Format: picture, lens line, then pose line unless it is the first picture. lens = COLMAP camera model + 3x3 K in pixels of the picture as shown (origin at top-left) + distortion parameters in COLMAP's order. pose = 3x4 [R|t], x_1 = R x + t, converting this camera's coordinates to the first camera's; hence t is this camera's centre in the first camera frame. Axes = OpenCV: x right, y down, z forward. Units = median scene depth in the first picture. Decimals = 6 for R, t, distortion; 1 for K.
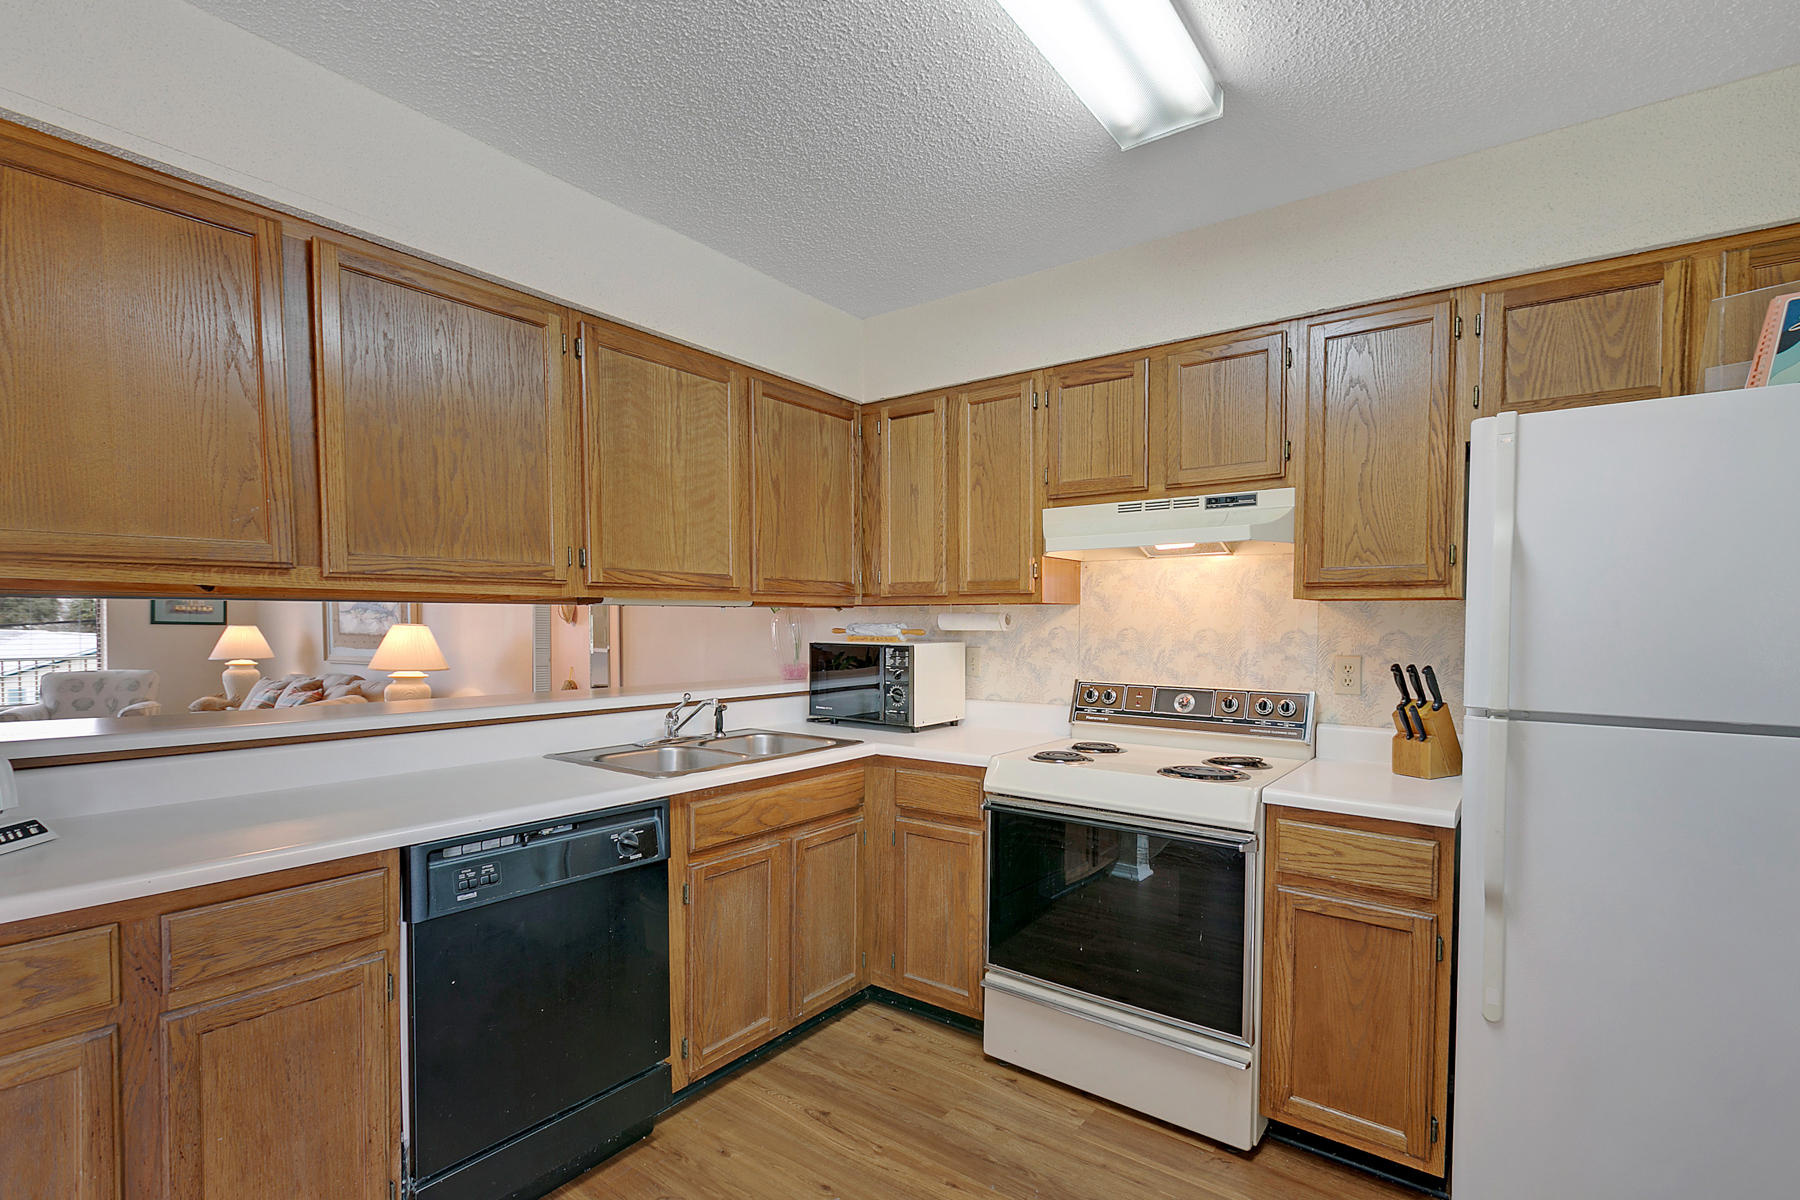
lens RADIAL K [[810.9, 0, 892.5], [0, 810.9, 637.4], [0, 0, 1]] dist [0.001204, -0.000764]
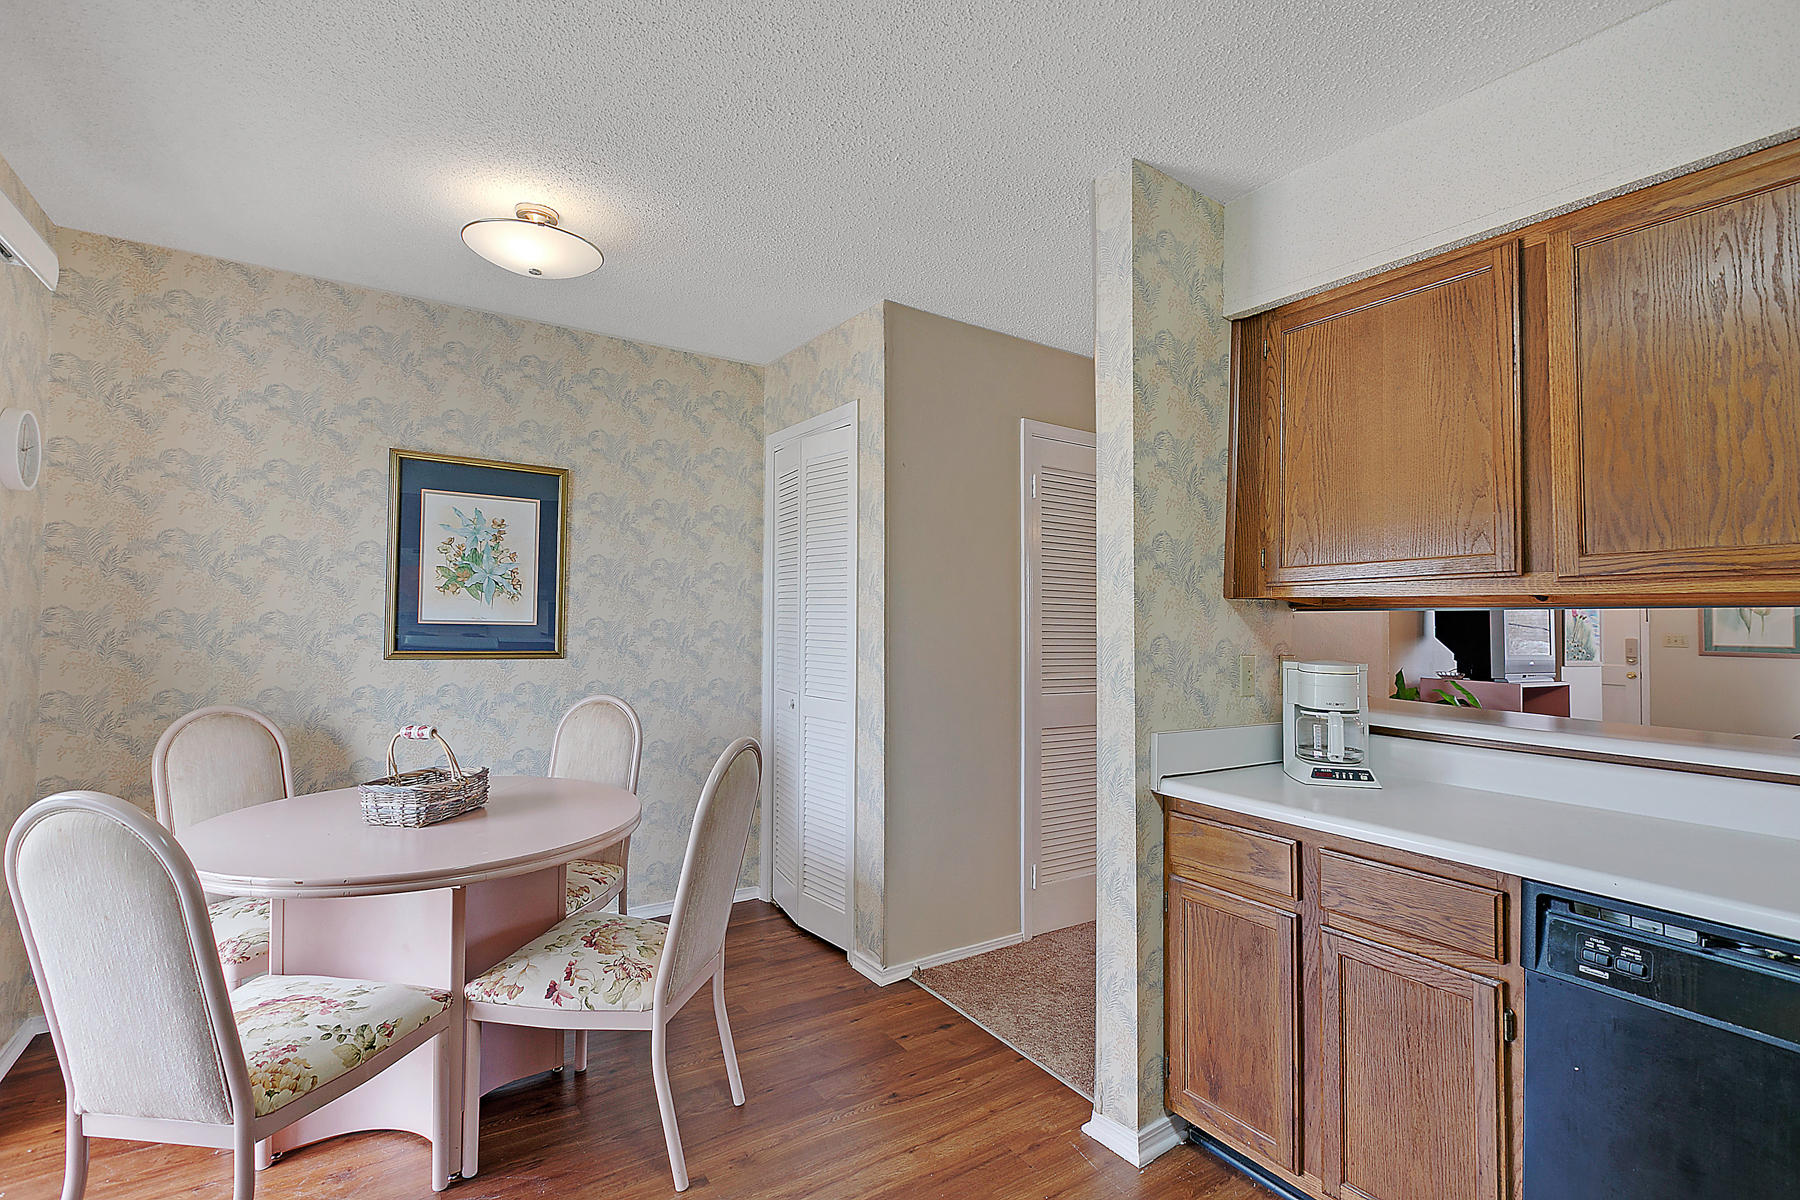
lens RADIAL K [[810.9, 0, 887.9], [0, 810.9, 612.8], [0, 0, 1]] dist [0.001204, -0.000764]
pose [[-0.315623, -0.015608, -0.948756, 0.419072], [-0.032742, 0.999448, -0.005549, -0.007567], [0.948320, 0.029313, -0.315960, 0.528286]]
